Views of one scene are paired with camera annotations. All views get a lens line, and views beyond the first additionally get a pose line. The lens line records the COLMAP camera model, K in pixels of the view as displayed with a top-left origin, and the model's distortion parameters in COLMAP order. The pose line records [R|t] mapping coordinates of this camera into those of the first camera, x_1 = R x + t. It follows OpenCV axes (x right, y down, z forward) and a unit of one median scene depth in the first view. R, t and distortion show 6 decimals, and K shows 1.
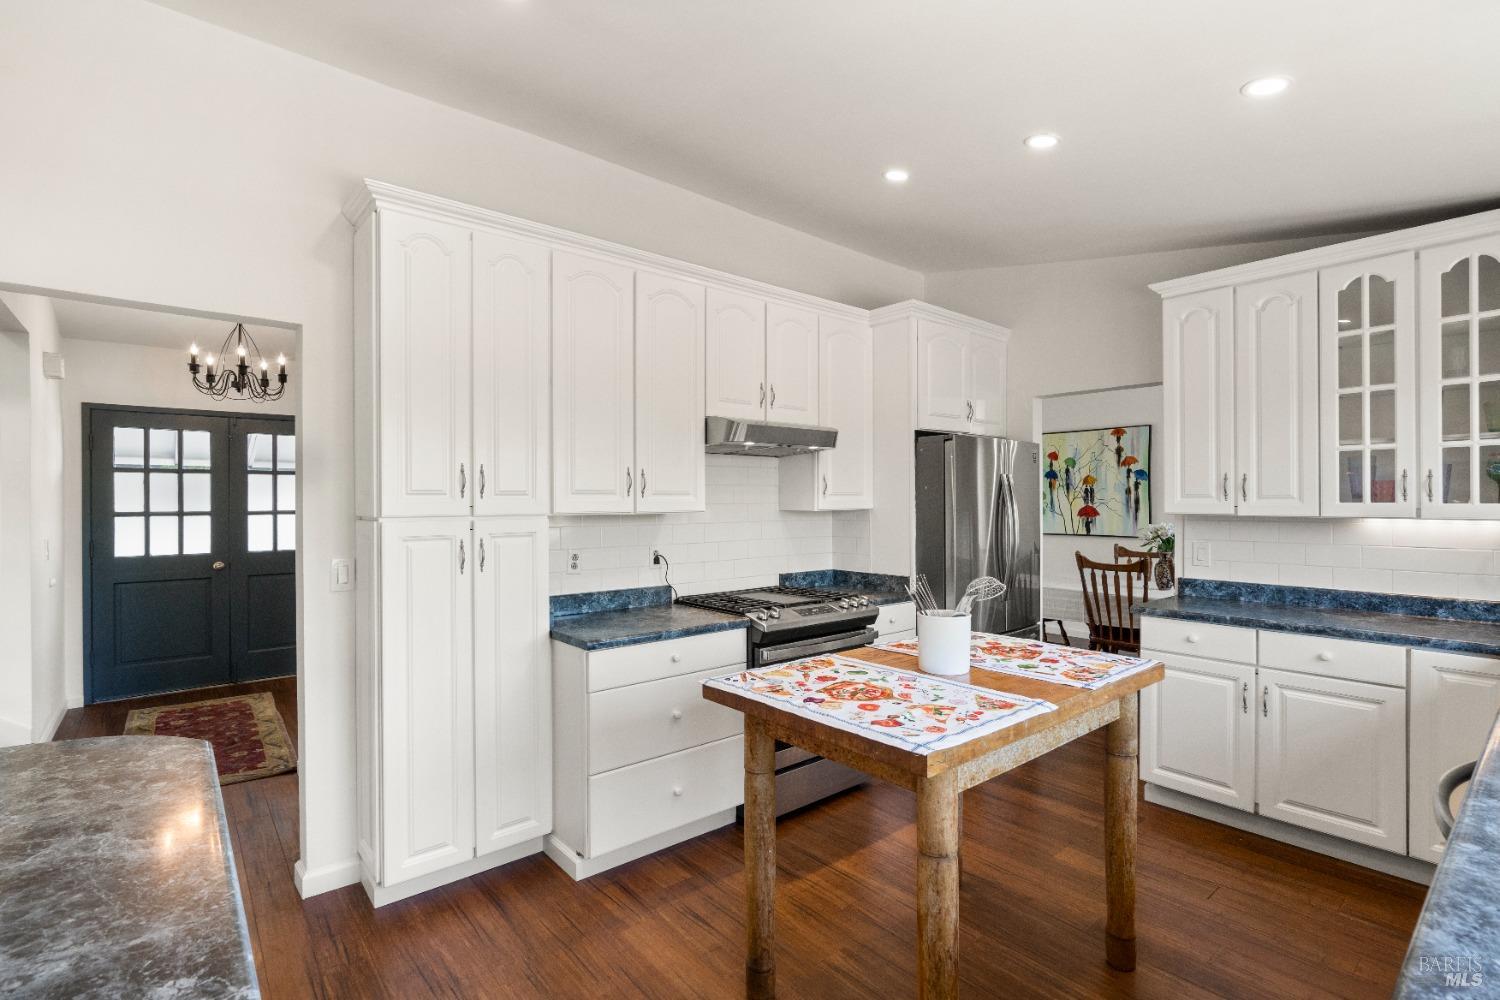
lens RADIAL K [[688.9, 0, 727.5], [0, 688.9, 502.0], [0, 0, 1]] dist [-0.004116, 0.000736]
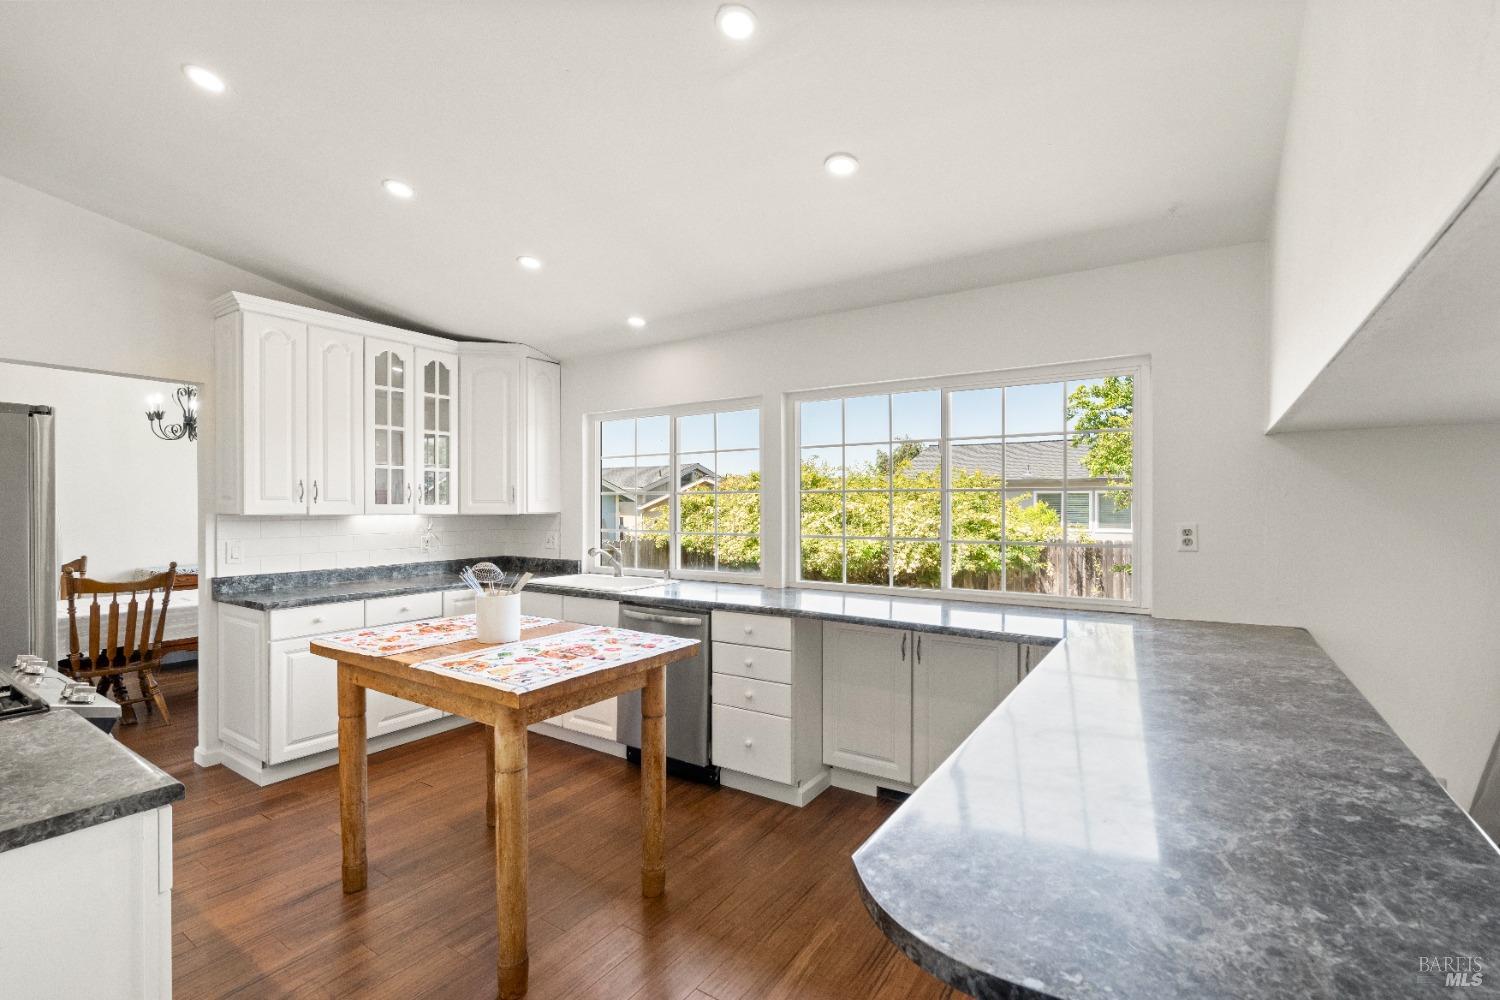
lens RADIAL K [[688.9, 0, 758.8], [0, 688.9, 505.9], [0, 0, 1]] dist [-0.004116, 0.000736]
pose [[-0.303583, 0.000346, 0.952805, -0.695324], [0.002662, 0.999996, 0.000485, 0.005509], [-0.952801, 0.002684, -0.303583, 0.658558]]
